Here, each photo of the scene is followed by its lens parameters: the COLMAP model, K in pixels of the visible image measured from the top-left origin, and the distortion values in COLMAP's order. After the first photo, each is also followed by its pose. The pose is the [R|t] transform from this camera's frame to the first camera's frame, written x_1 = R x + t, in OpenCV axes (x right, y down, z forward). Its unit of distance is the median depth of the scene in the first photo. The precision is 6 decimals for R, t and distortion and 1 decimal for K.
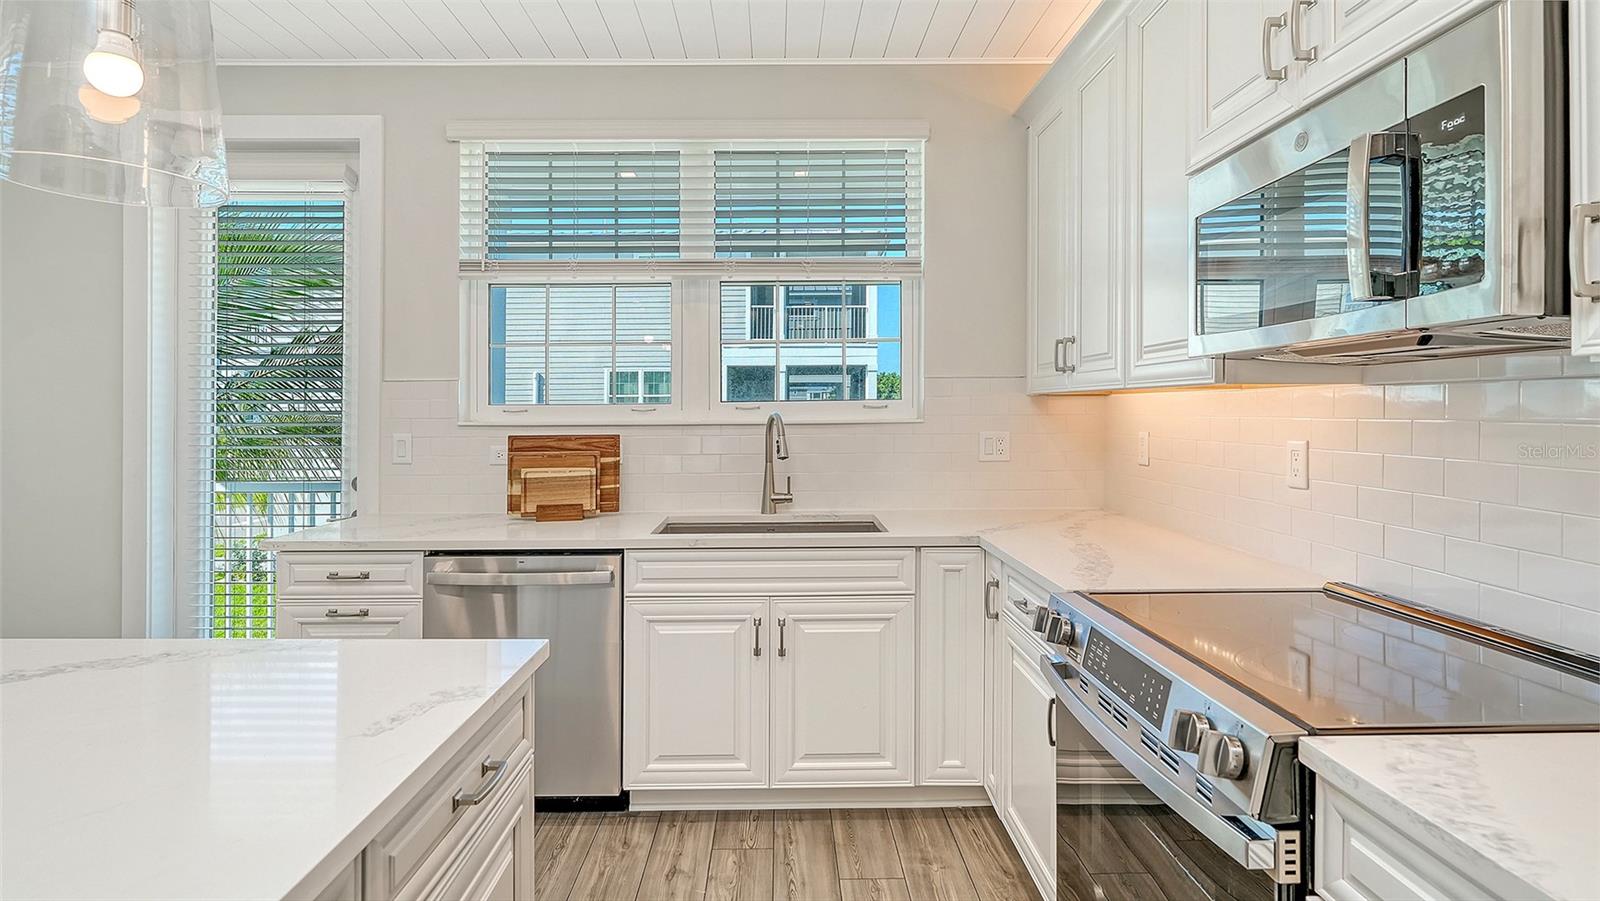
lens RADIAL K [[763.6, 0, 793.4], [0, 763.6, 426.3], [0, 0, 1]] dist [-0.053163, -0.000052]
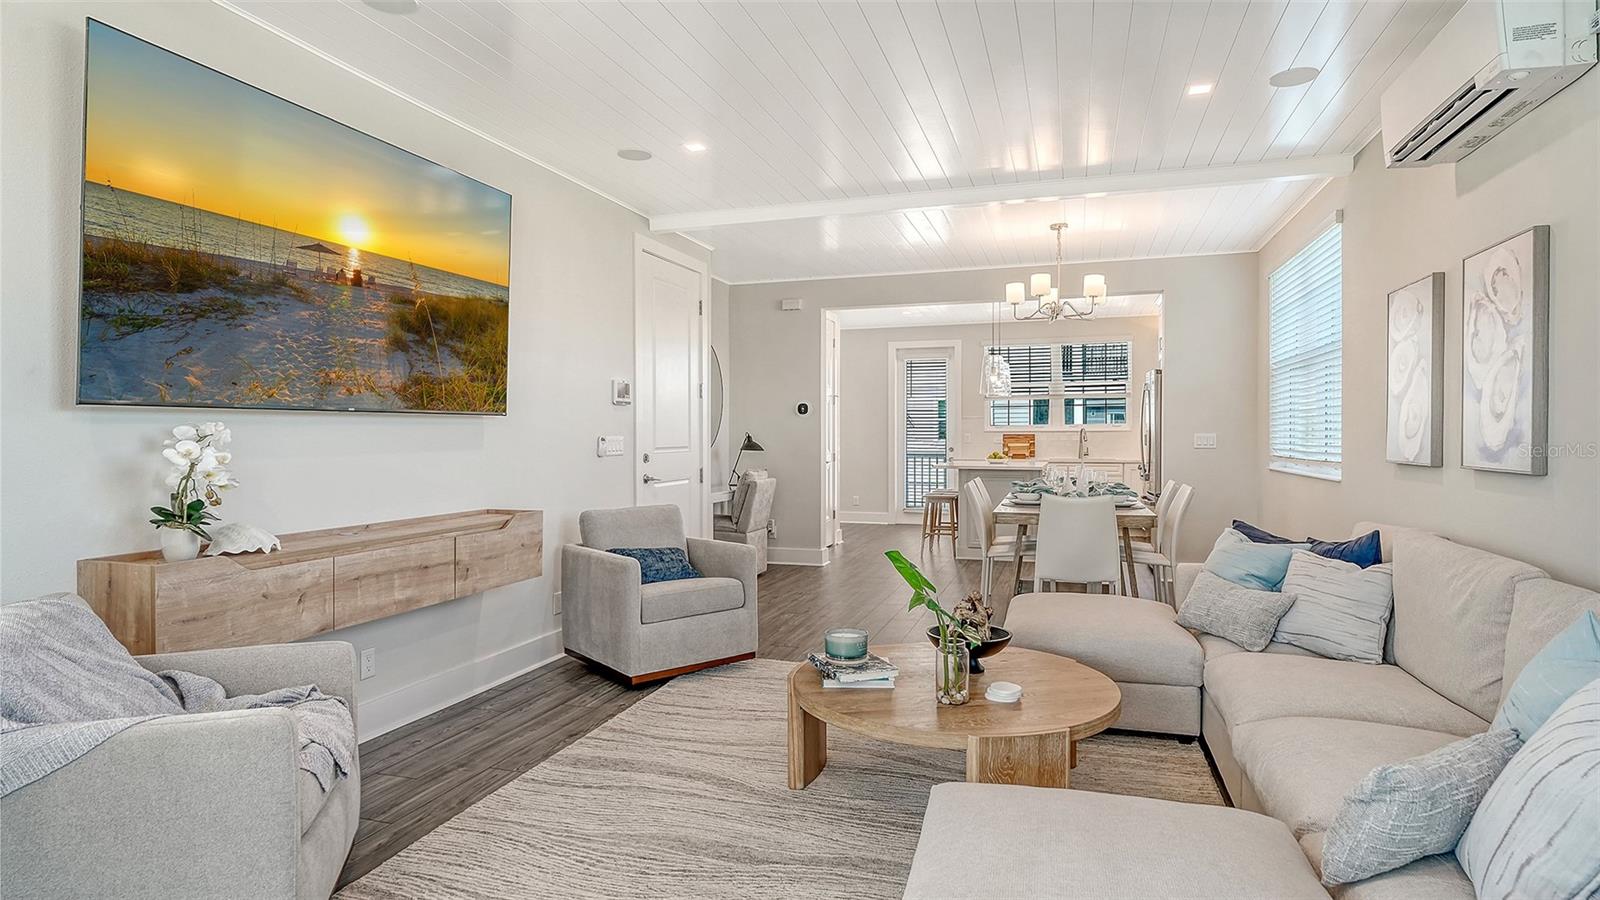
lens RADIAL K [[885.0, 0, 800.0], [0, 885.0, 450.0], [0, 0, 1]] dist [-0.002000, 0.000048]
pose [[0.950934, 0.001814, -0.309388, -0.003859], [-0.001494, 0.999998, 0.001271, 0.077742], [0.309390, -0.000747, 0.950935, -3.069617]]
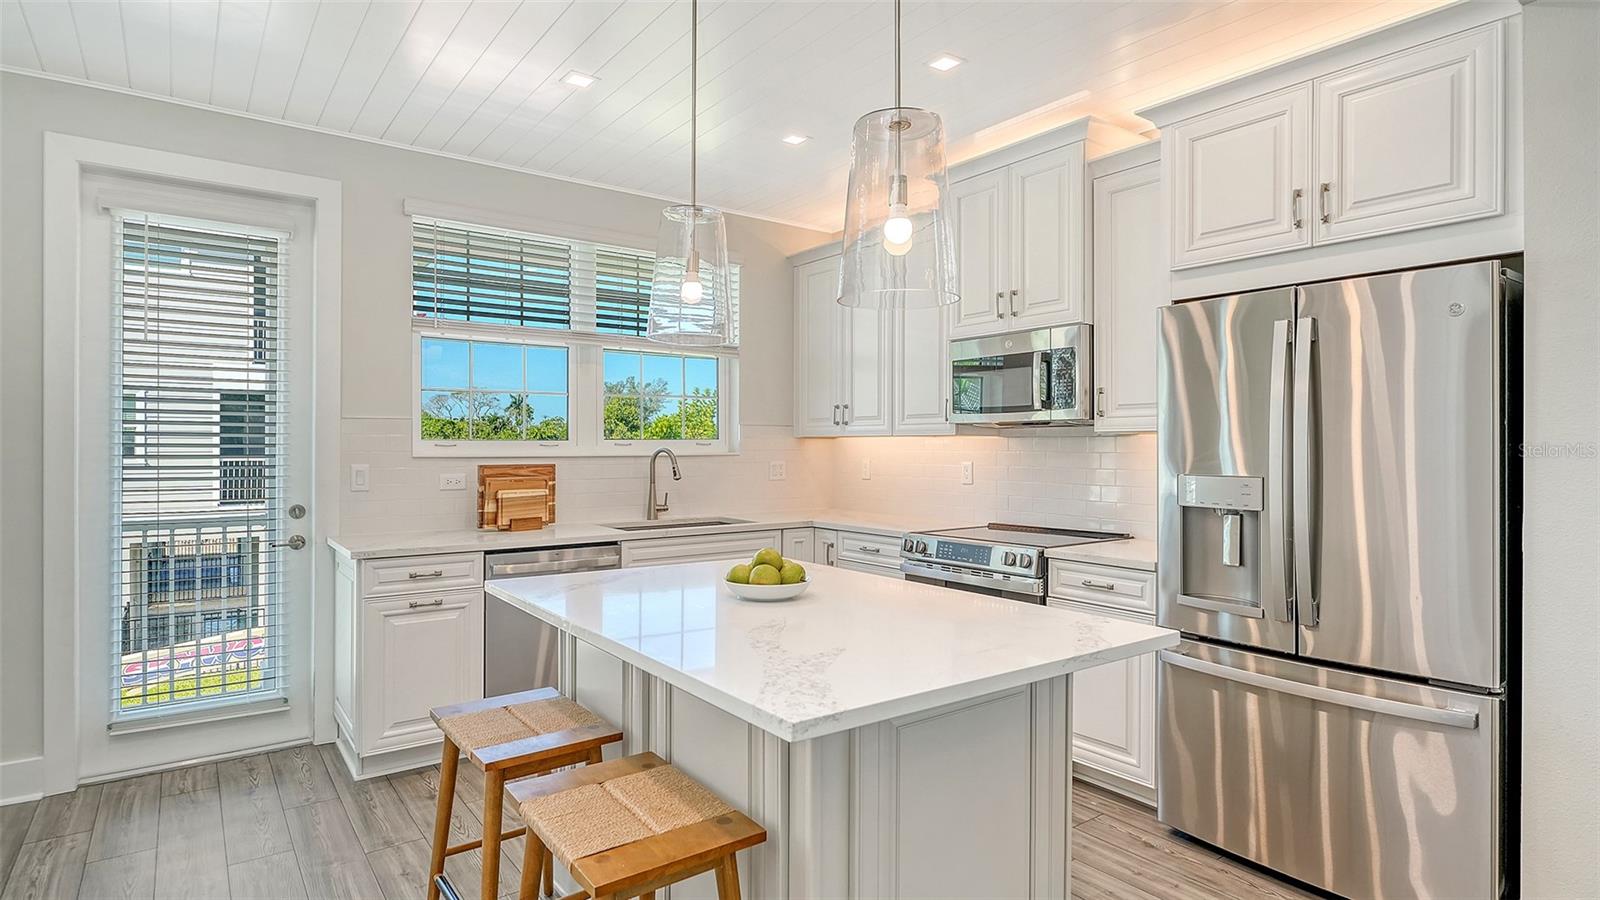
lens RADIAL K [[832.1, 0, 800.0], [0, 832.1, 450.0], [0, 0, 1]] dist [-0.000884, -0.000079]
pose [[0.813964, 0.003476, 0.580905, -0.725321], [0.005032, 0.999902, -0.013035, 0.007412], [-0.580893, 0.013533, 0.813867, -0.427360]]
